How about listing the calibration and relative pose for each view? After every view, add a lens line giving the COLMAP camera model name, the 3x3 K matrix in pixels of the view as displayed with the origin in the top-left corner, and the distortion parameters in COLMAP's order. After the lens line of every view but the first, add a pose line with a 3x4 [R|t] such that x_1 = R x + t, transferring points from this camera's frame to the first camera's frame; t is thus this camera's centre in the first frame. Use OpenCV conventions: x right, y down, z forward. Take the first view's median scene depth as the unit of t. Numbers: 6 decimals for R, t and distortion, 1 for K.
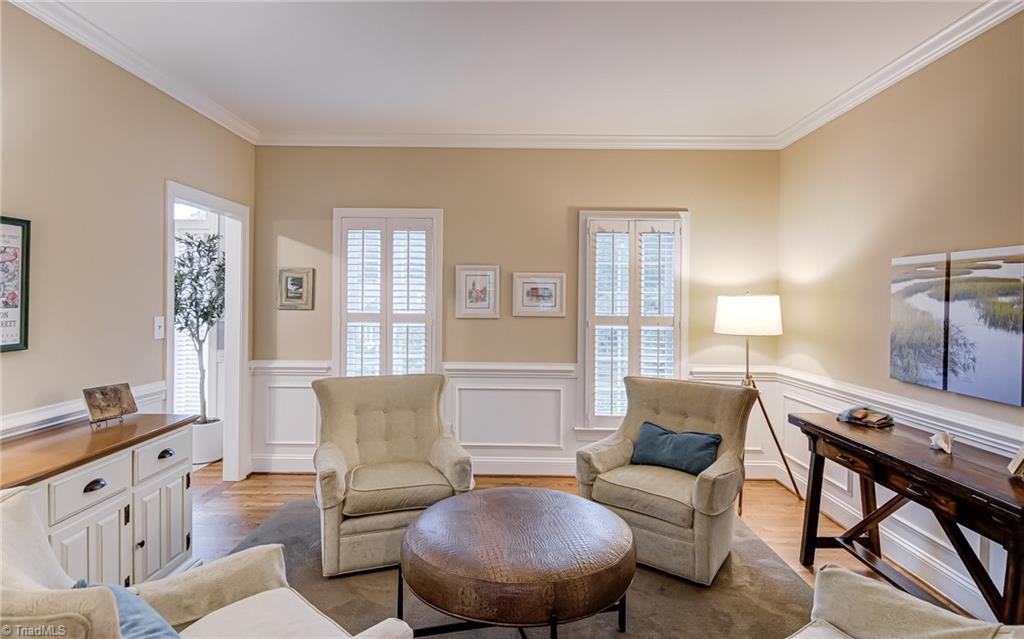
lens RADIAL K [[551.2, 0, 510.3], [0, 551.2, 310.5], [0, 0, 1]] dist [0.001329, -0.000642]
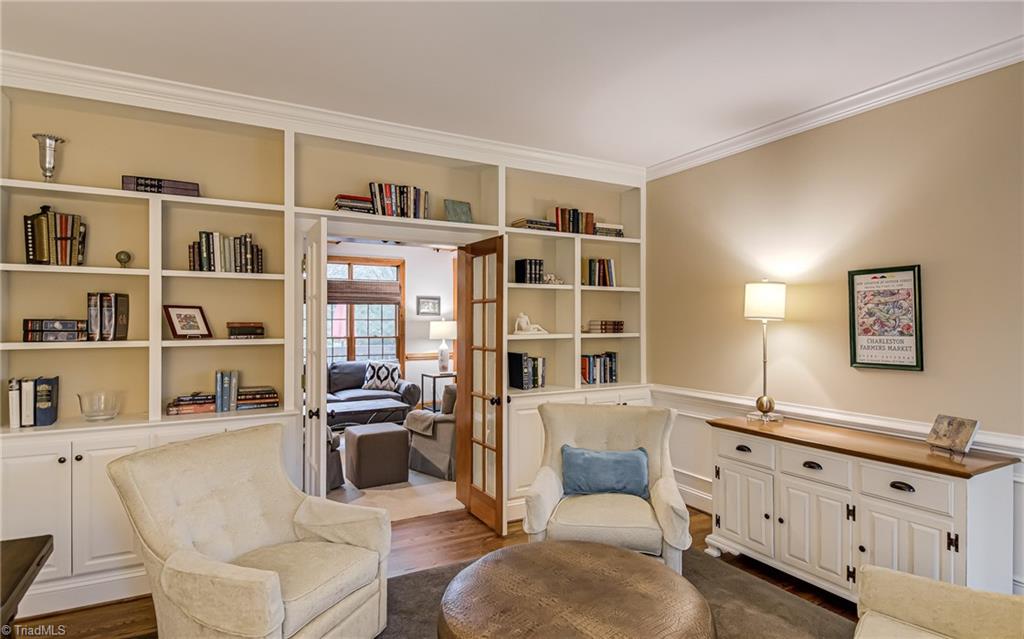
lens RADIAL K [[551.2, 0, 512.2], [0, 551.2, 320.7], [0, 0, 1]] dist [0.001329, -0.000642]
pose [[-0.873103, -0.007482, -0.487478, 0.510882], [-0.014718, 0.999831, 0.011014, -0.040702], [0.487313, 0.016791, -0.873066, 1.650476]]
